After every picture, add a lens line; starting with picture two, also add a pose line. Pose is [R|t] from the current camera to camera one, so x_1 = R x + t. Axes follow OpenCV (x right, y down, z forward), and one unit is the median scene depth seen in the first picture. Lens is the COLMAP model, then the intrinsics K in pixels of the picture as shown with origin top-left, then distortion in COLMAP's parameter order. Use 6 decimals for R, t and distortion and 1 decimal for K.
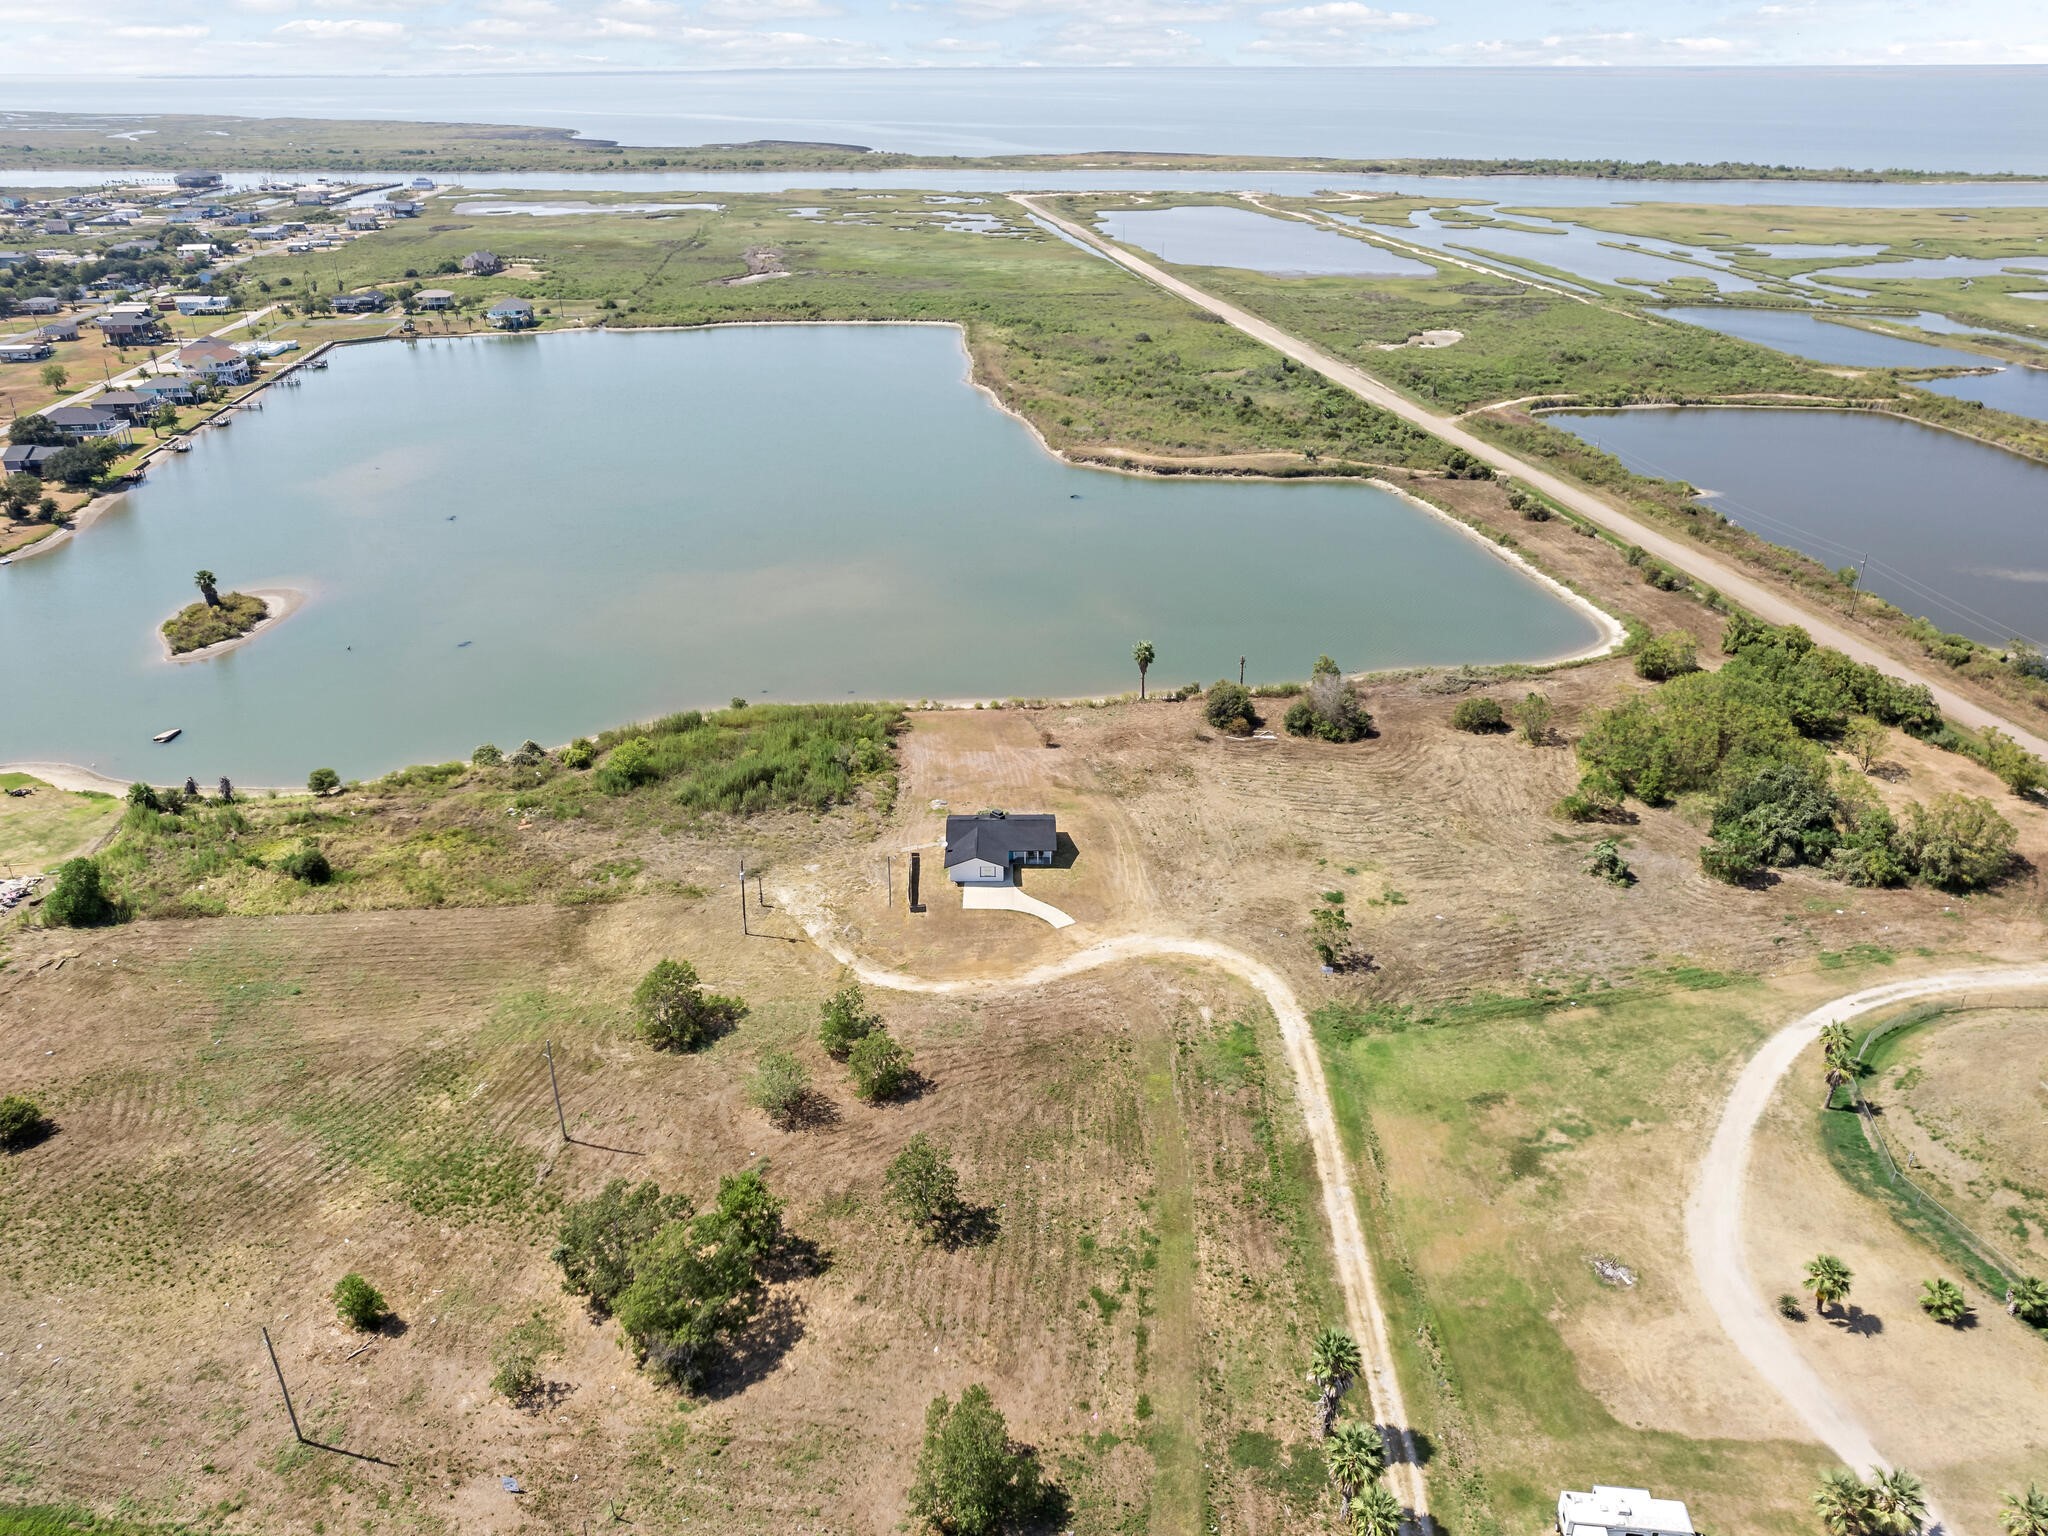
lens RADIAL K [[1484.9, 0, 1038.4], [0, 1484.9, 765.3], [0, 0, 1]] dist [-0.057018, 0.044251]
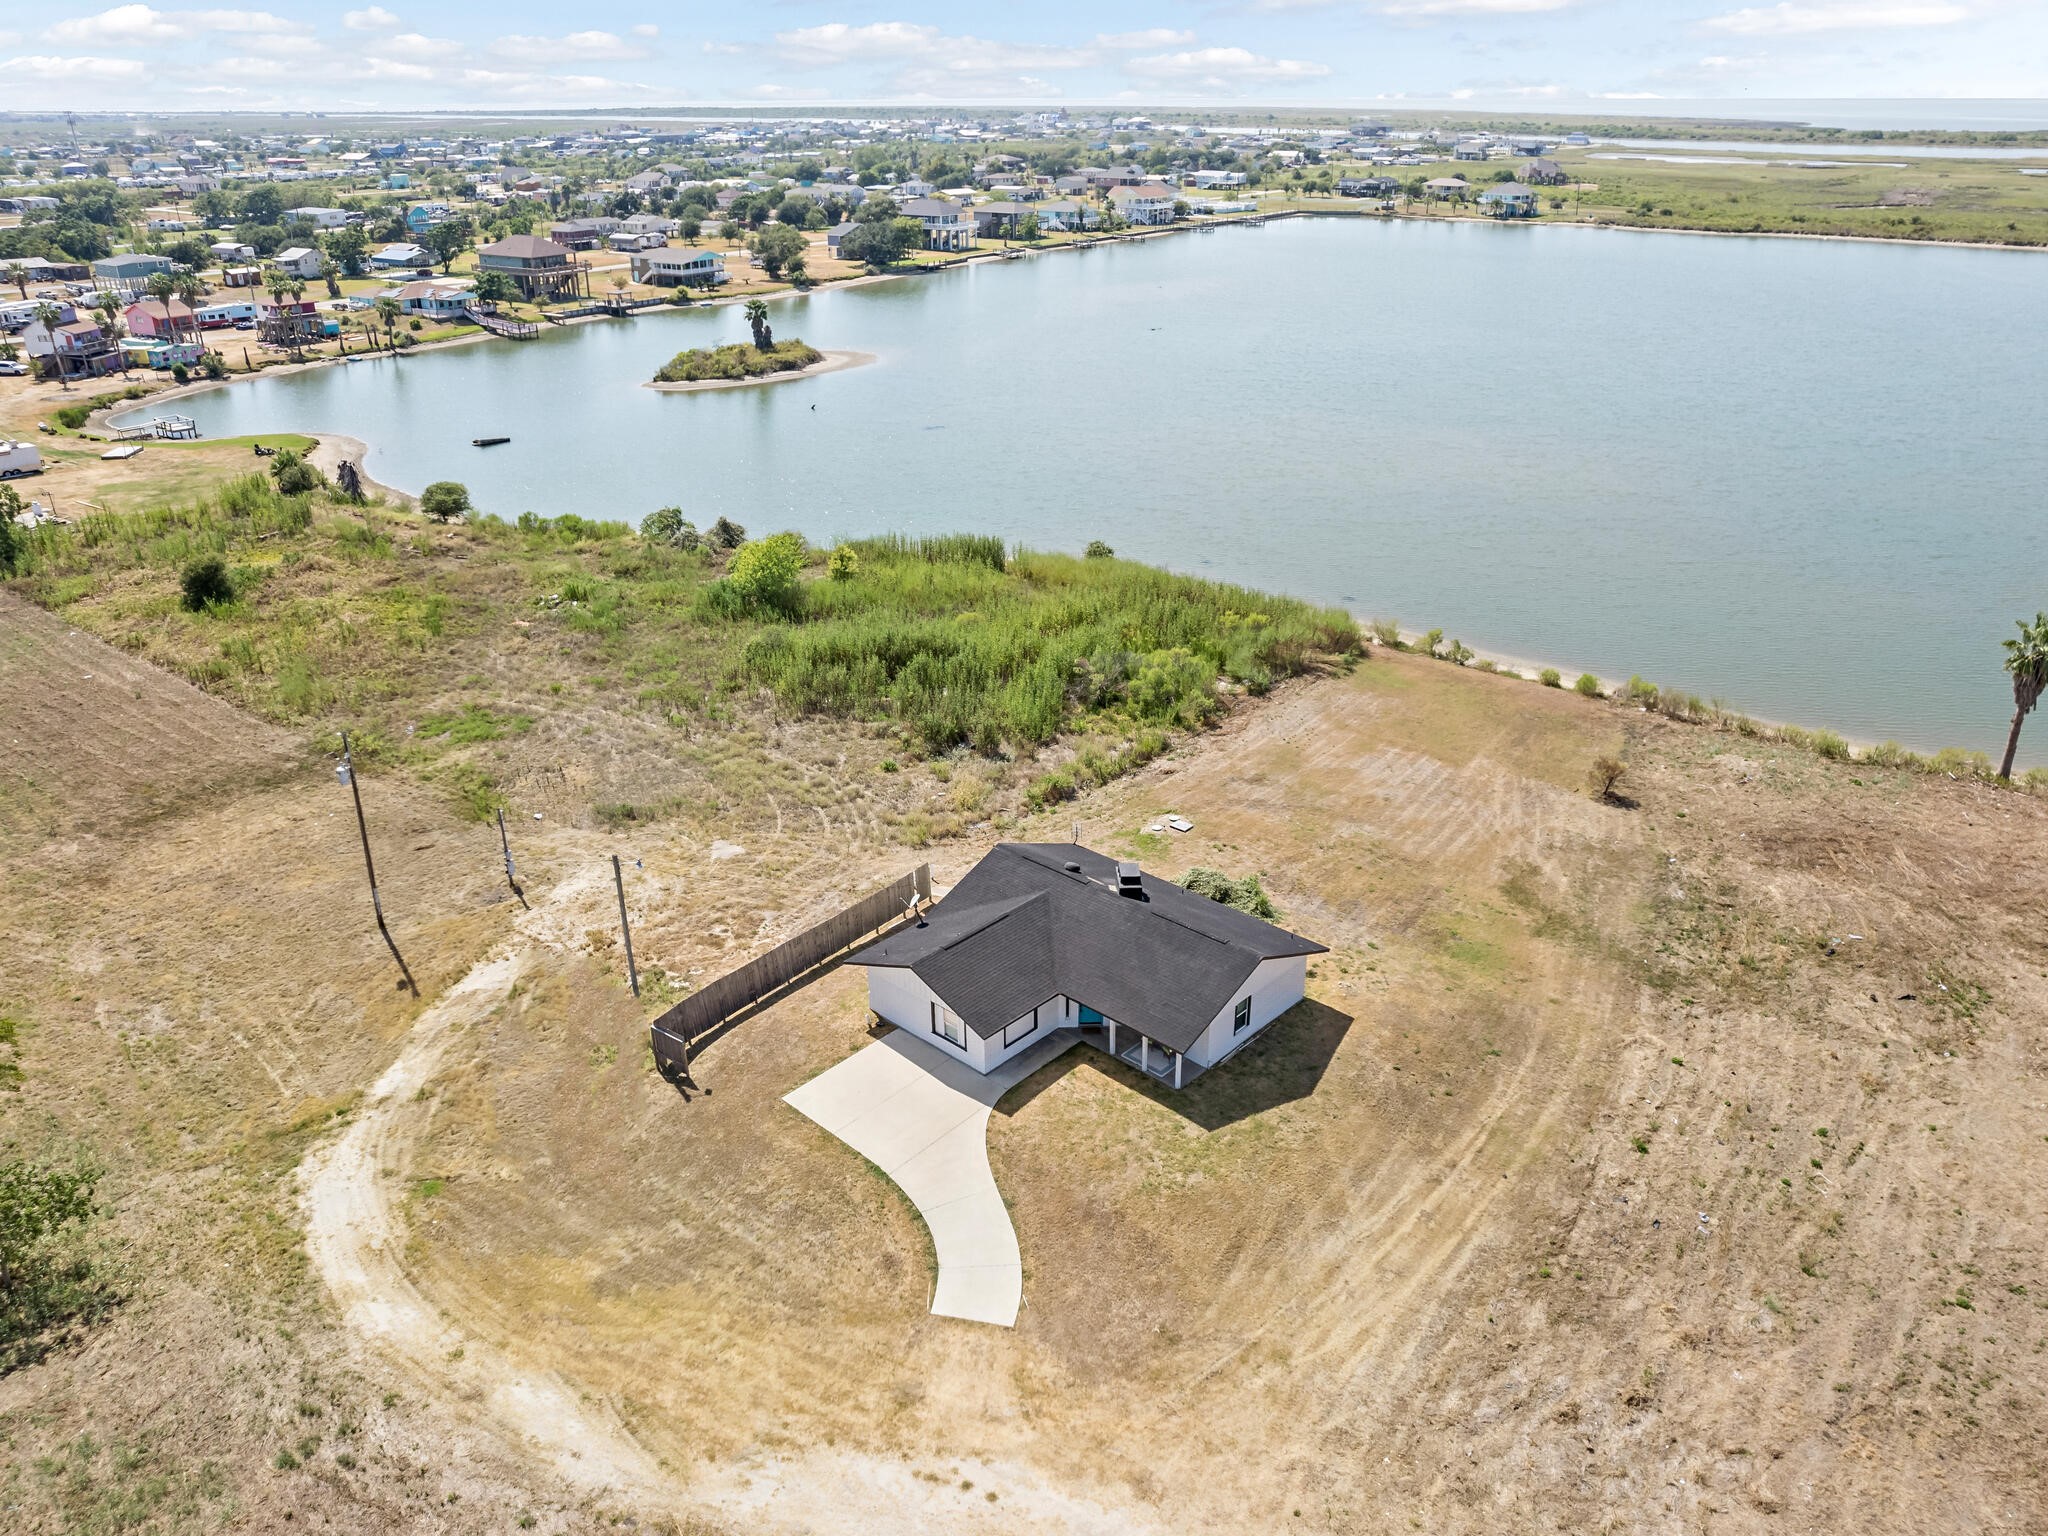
lens RADIAL K [[1484.9, 0, 1038.4], [0, 1484.9, 765.3], [0, 0, 1]] dist [-0.057018, 0.044251]
pose [[0.724297, 0.282253, -0.629069, 0.142469], [-0.294350, 0.951631, 0.088073, -0.012183], [0.623500, 0.121376, 0.772344, 0.676446]]
